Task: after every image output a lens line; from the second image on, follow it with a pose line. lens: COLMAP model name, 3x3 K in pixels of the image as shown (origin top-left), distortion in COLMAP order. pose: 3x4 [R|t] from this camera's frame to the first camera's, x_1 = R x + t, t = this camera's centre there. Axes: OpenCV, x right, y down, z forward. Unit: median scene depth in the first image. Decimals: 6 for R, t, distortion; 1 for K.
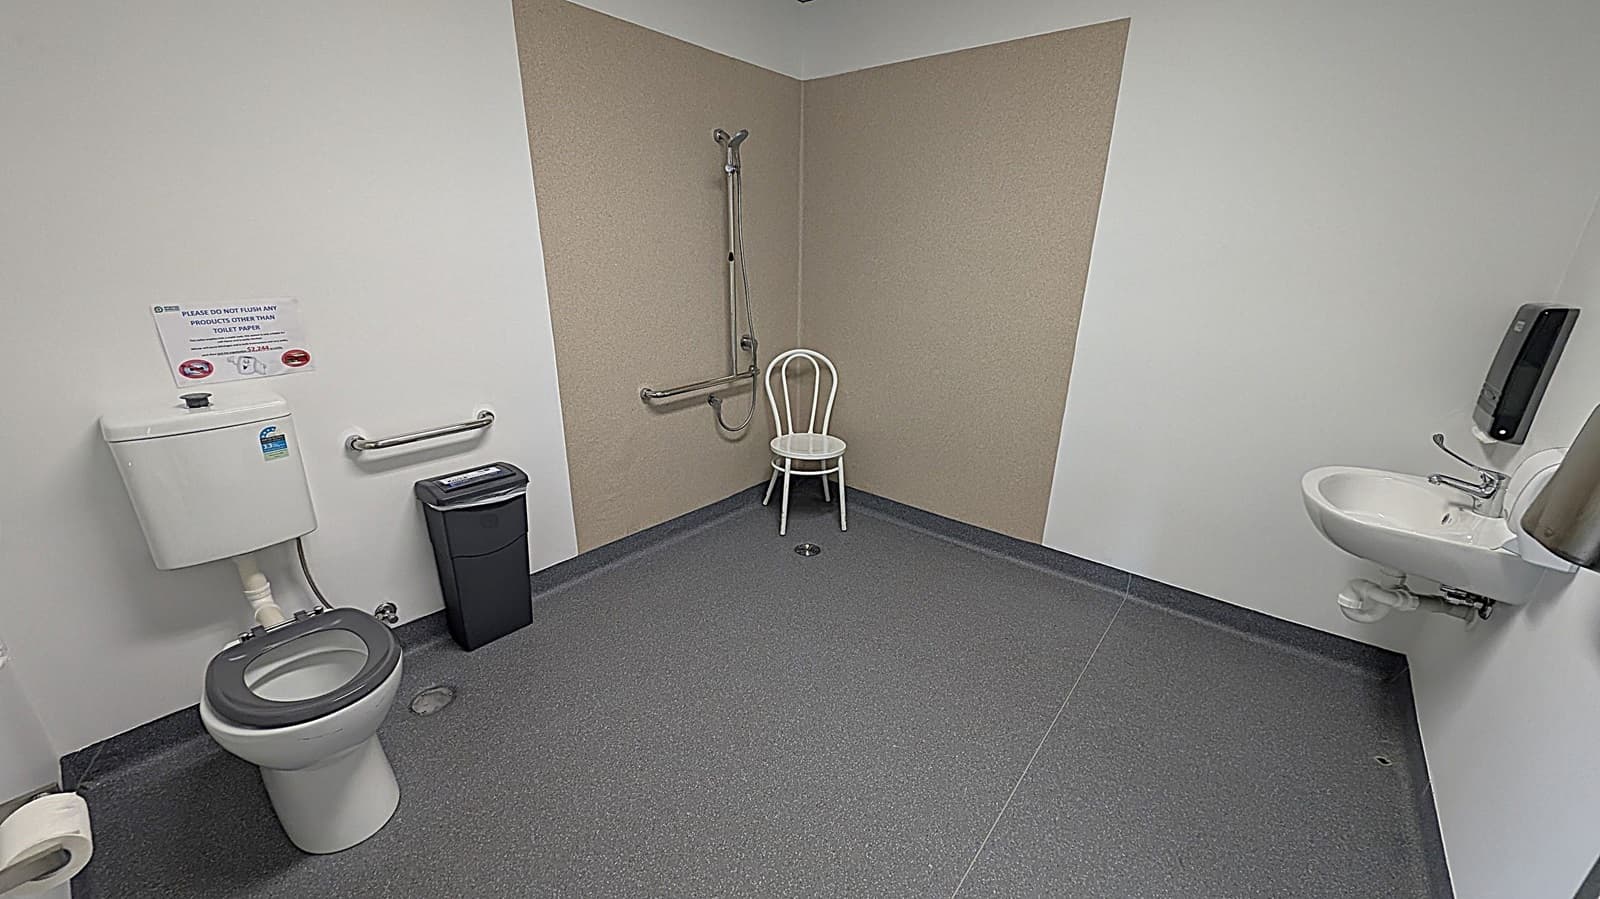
lens RADIAL K [[600.0, 0, 795.9], [0, 600.0, 449.4], [0, 0, 1]] dist [-0.000060, -0.000809]
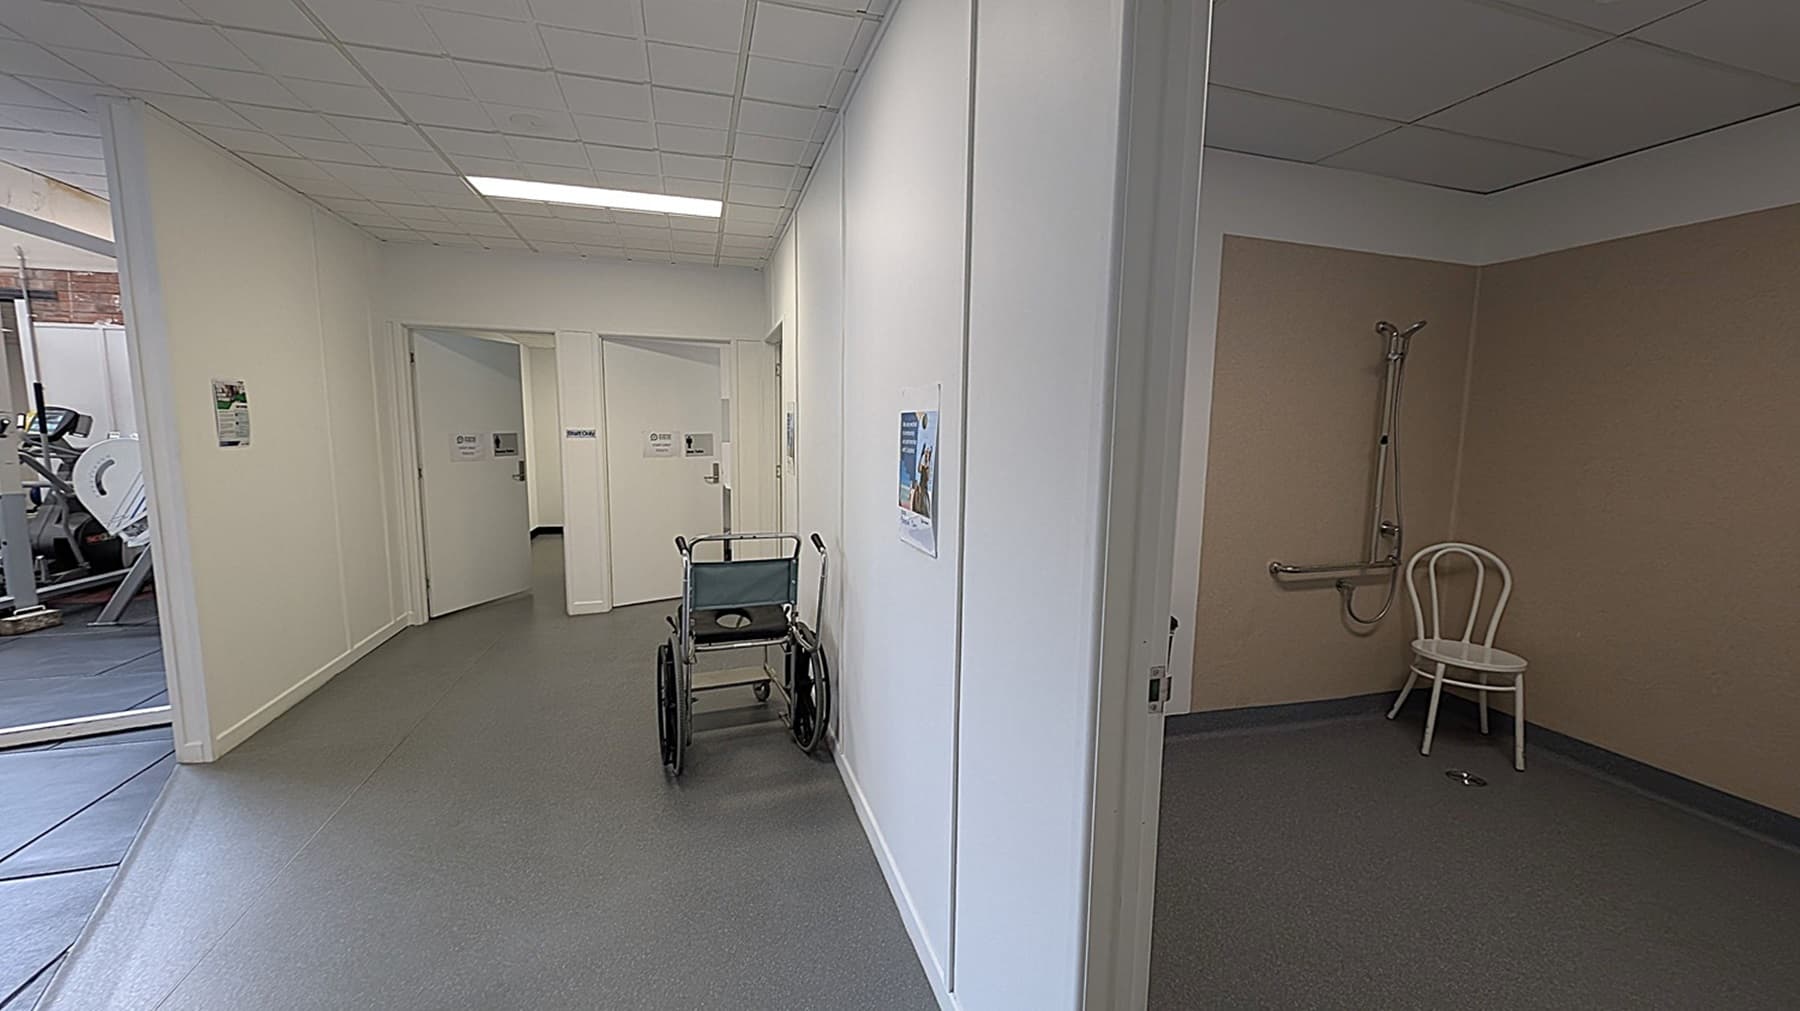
lens RADIAL K [[675.0, 0, 895.4], [0, 675.0, 505.4], [0, 0, 1]] dist [-0.000060, -0.000809]
pose [[0.833822, 0.063313, -0.548390, -0.146156], [-0.187780, 0.966692, -0.173910, 0.109289], [0.519114, 0.247987, 0.817938, -0.255848]]
